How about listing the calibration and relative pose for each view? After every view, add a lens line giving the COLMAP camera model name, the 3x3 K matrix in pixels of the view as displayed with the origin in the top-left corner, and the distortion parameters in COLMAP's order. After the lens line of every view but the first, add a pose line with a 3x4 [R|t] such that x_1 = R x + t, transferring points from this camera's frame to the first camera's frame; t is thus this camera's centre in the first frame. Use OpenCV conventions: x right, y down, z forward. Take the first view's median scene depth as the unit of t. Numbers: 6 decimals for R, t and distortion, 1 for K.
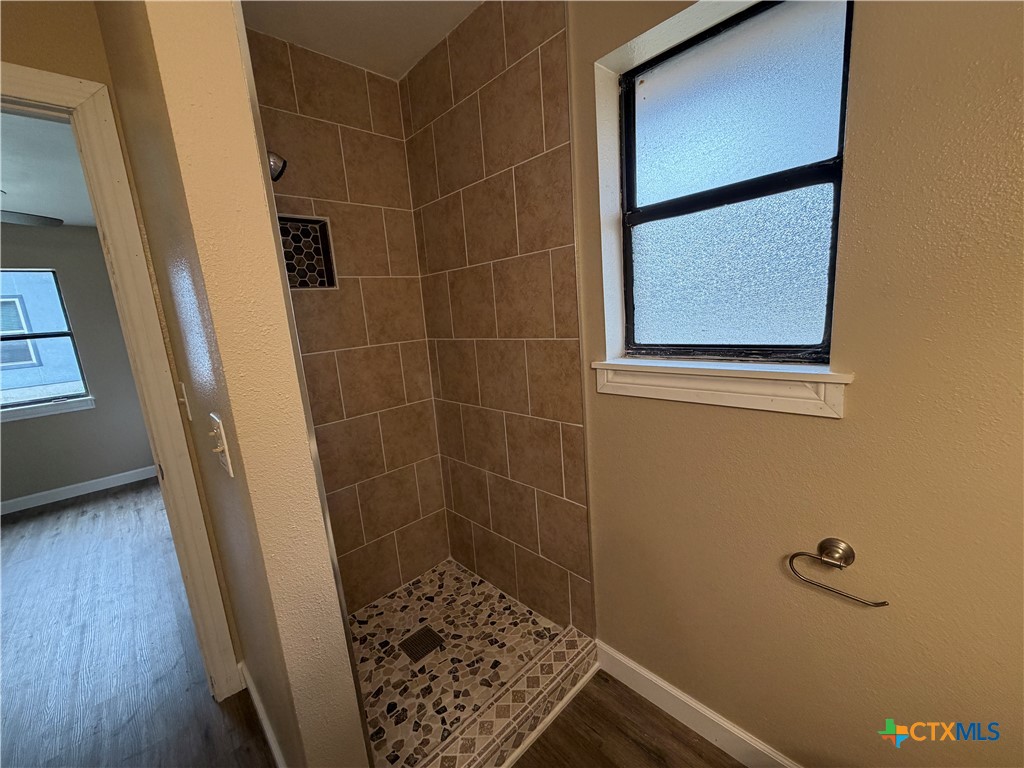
lens RADIAL K [[407.6, 0, 508.1], [0, 407.6, 384.2], [0, 0, 1]] dist [0.000961, 0.000195]
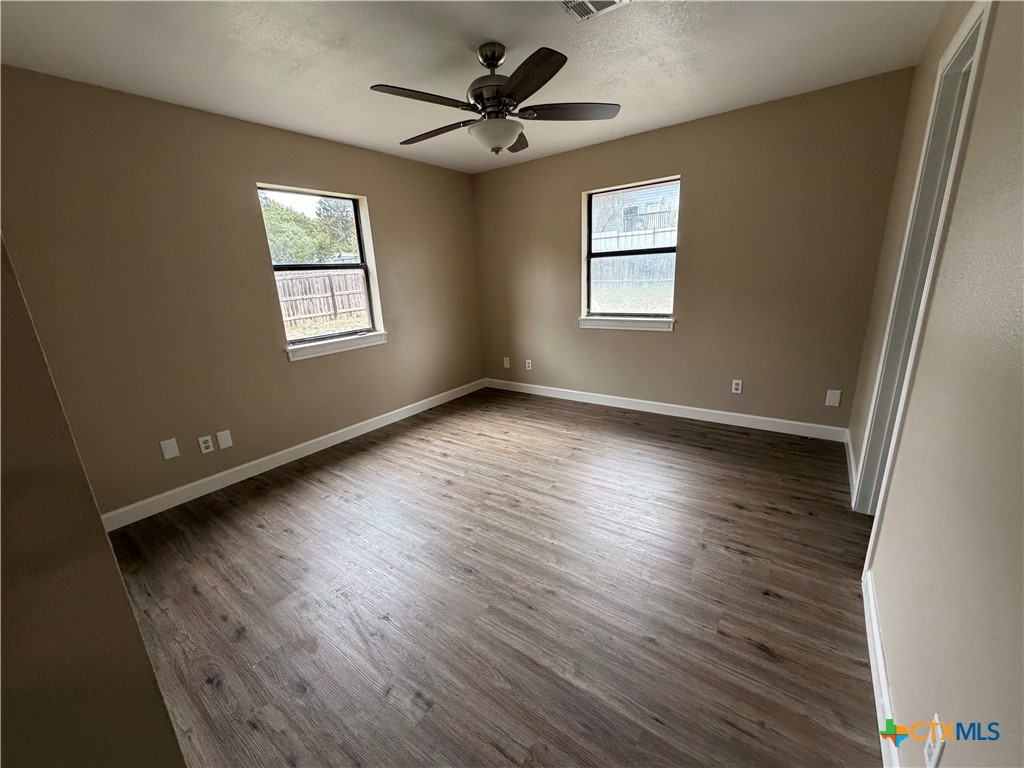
lens RADIAL K [[407.6, 0, 508.1], [0, 407.6, 384.2], [0, 0, 1]] dist [0.000961, 0.000195]
pose [[0.983499, -0.016633, 0.180145, -0.999859], [0.003564, 0.997353, 0.072628, 0.097821], [-0.180876, -0.070787, 0.980955, -0.047524]]
